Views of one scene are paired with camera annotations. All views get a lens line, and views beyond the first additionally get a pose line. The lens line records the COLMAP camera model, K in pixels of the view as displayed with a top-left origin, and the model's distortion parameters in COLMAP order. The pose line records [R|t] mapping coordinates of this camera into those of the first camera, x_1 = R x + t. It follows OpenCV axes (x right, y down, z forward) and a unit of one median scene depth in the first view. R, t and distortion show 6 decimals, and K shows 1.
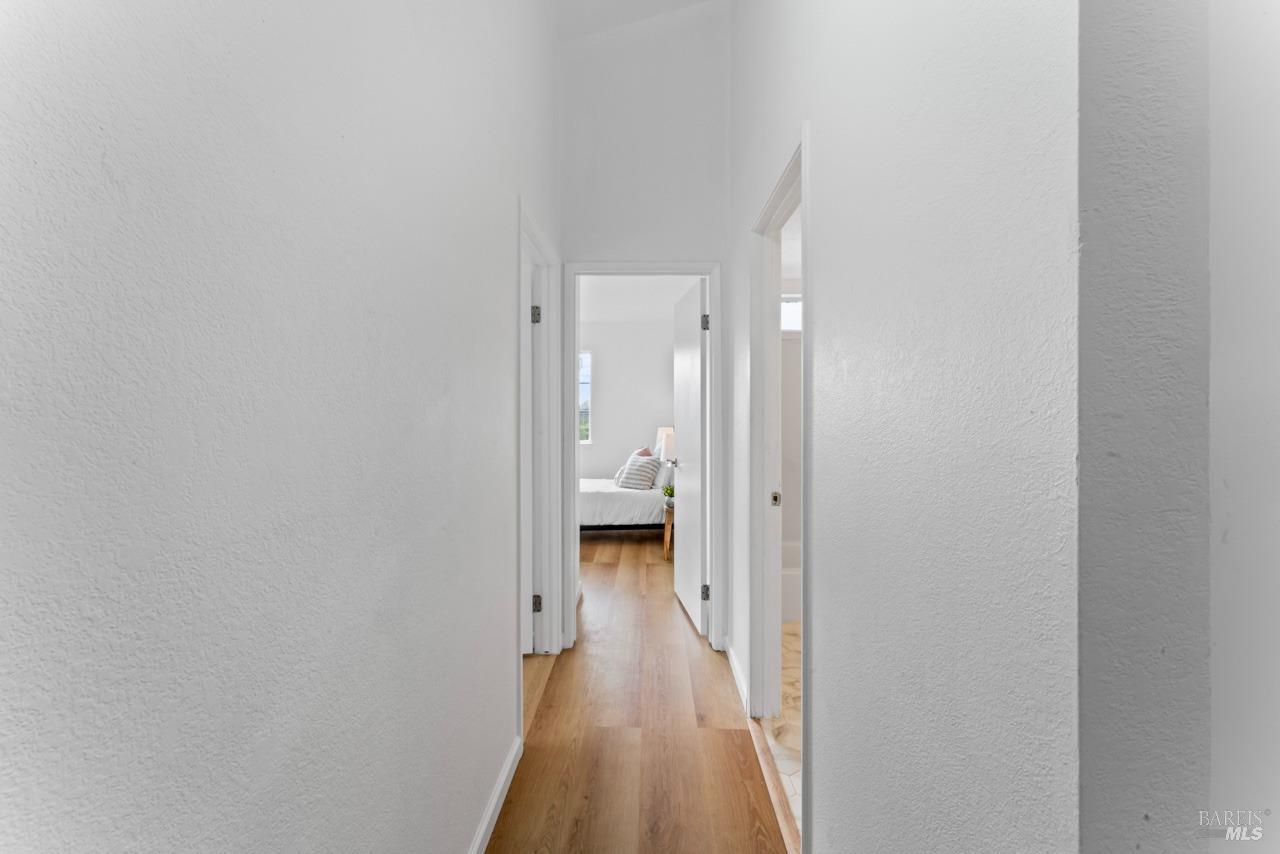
lens RADIAL K [[518.3, 0, 640.6], [0, 518.3, 419.7], [0, 0, 1]] dist [0.000959, -0.000052]
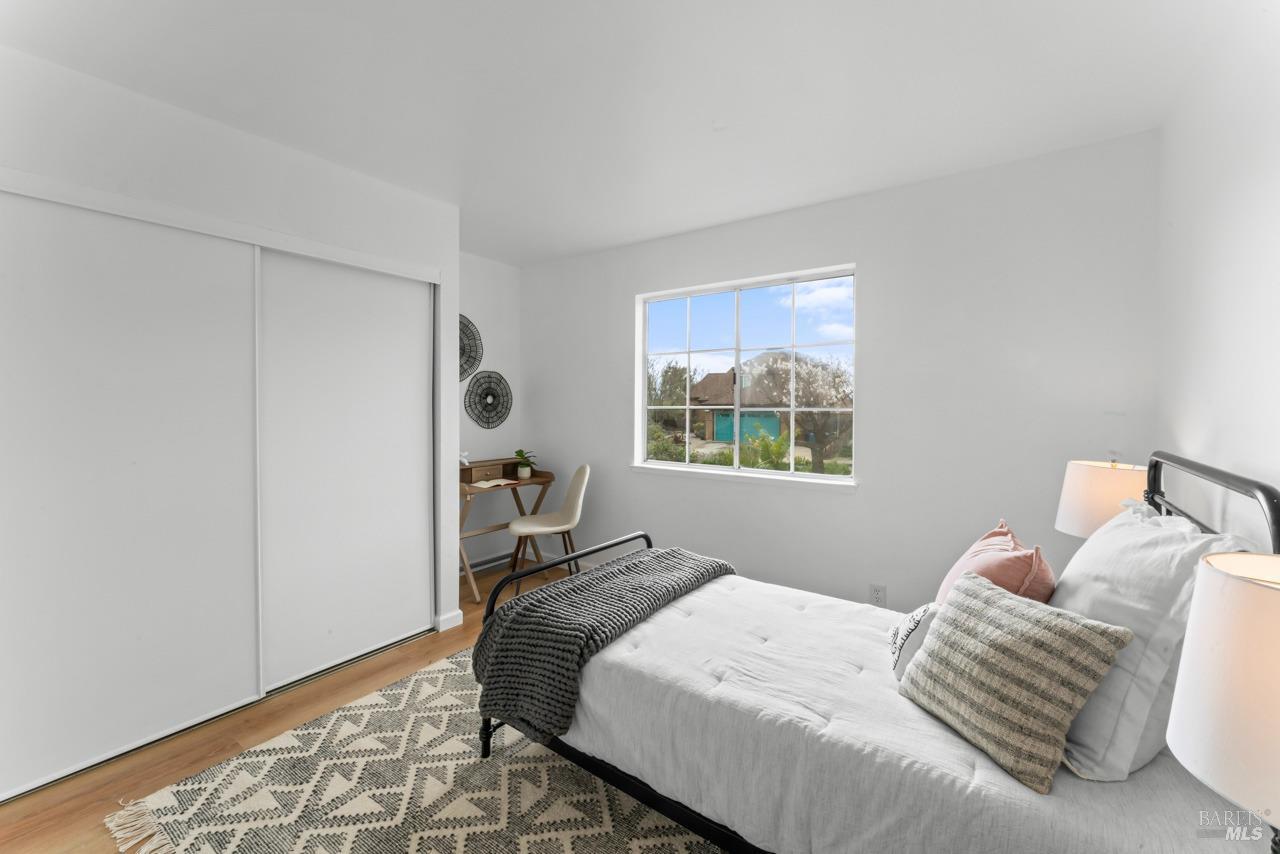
lens RADIAL K [[518.3, 0, 638.3], [0, 518.3, 421.3], [0, 0, 1]] dist [0.000959, -0.000052]
pose [[0.822891, 0.011693, -0.568079, -0.002730], [-0.007061, 0.999921, 0.010354, -0.012992], [0.568155, -0.004509, 0.822909, 0.710659]]
